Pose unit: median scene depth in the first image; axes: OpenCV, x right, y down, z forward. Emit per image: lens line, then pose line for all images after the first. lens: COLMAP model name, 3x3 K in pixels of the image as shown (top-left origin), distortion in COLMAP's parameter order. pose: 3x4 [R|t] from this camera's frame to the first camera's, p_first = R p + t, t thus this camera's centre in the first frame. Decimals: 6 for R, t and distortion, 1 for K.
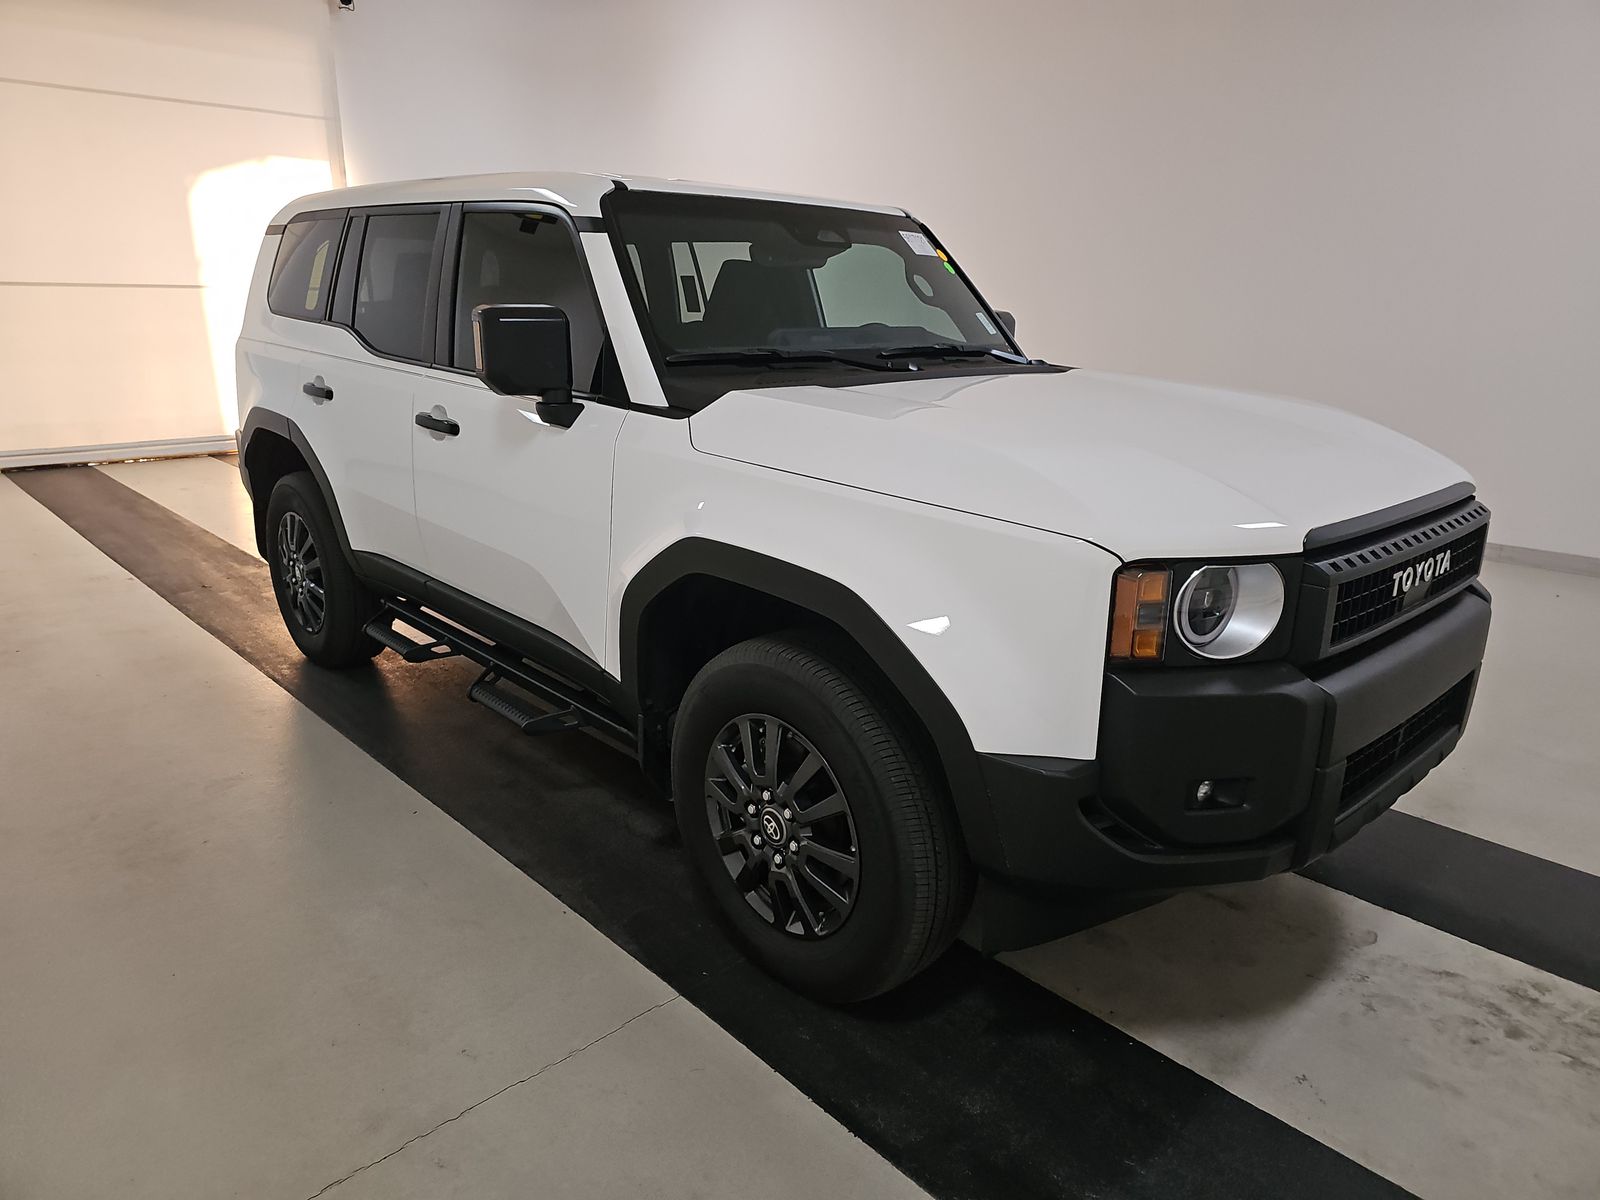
lens RADIAL K [[1073.1, 0, 800.0], [0, 1073.1, 600.0], [0, 0, 1]] dist [0.025836, 0.000036]
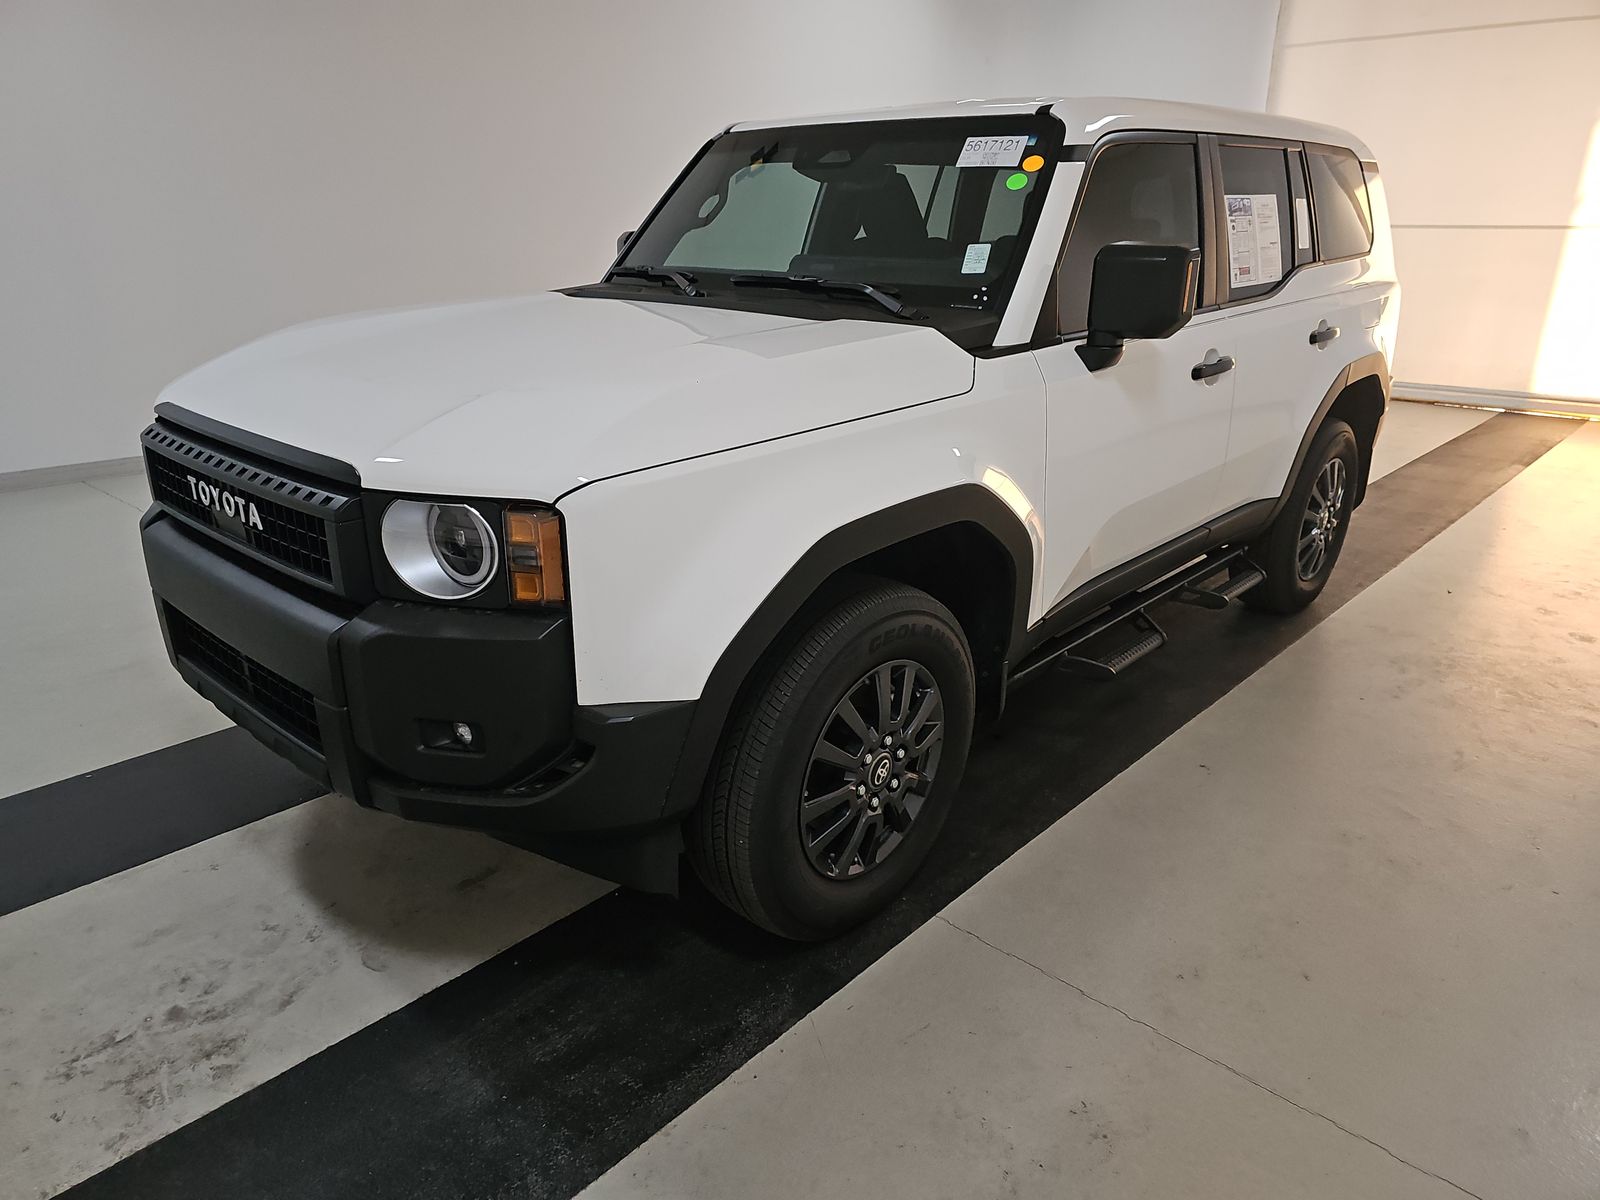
lens RADIAL K [[1070.9, 0, 798.2], [0, 1070.9, 615.8], [0, 0, 1]] dist [0.033484, -0.004992]
pose [[0.054487, 0.330435, -0.942255, 1.388031], [-0.281062, 0.910577, 0.303073, -0.329957], [0.958142, 0.248319, 0.142487, 1.239525]]
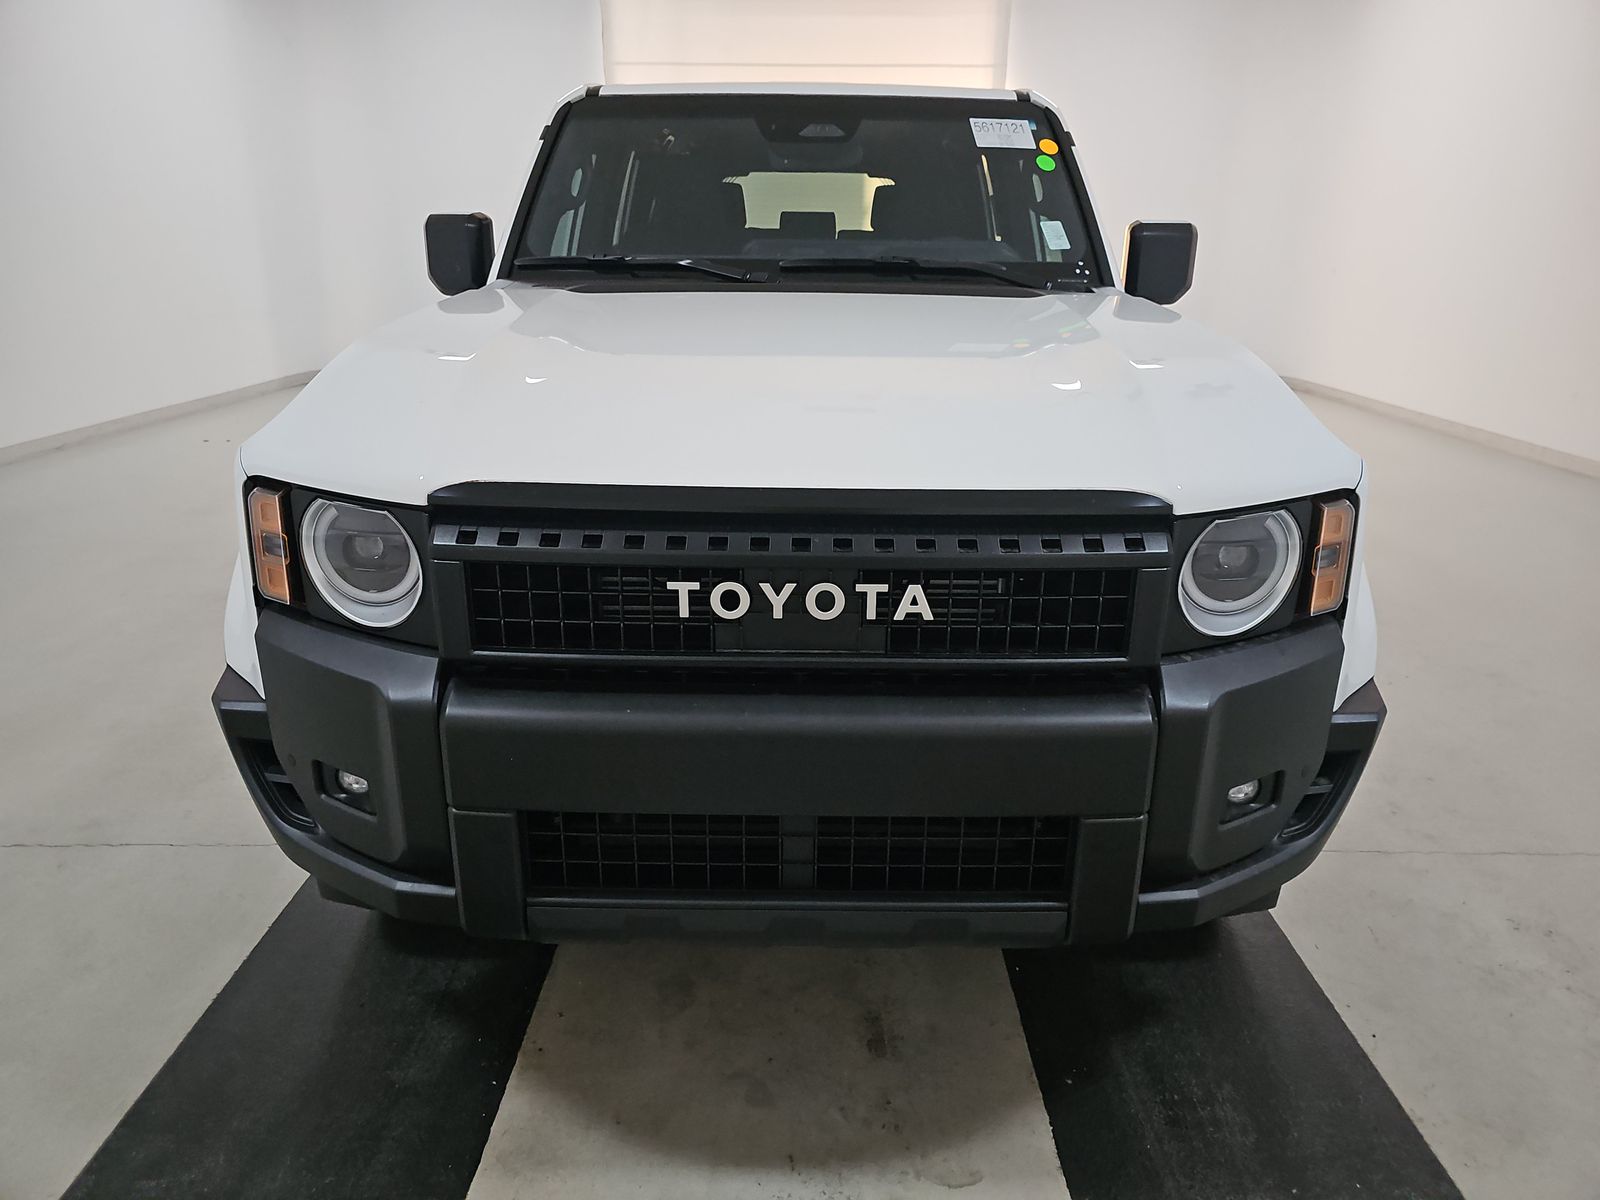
lens RADIAL K [[1073.1, 0, 800.0], [0, 1073.1, 600.0], [0, 0, 1]] dist [0.025836, 0.000036]
pose [[0.719554, 0.212196, -0.661222, 0.884924], [-0.186667, 0.976229, 0.110151, -0.084008], [0.668878, 0.044169, 0.742059, 0.486471]]
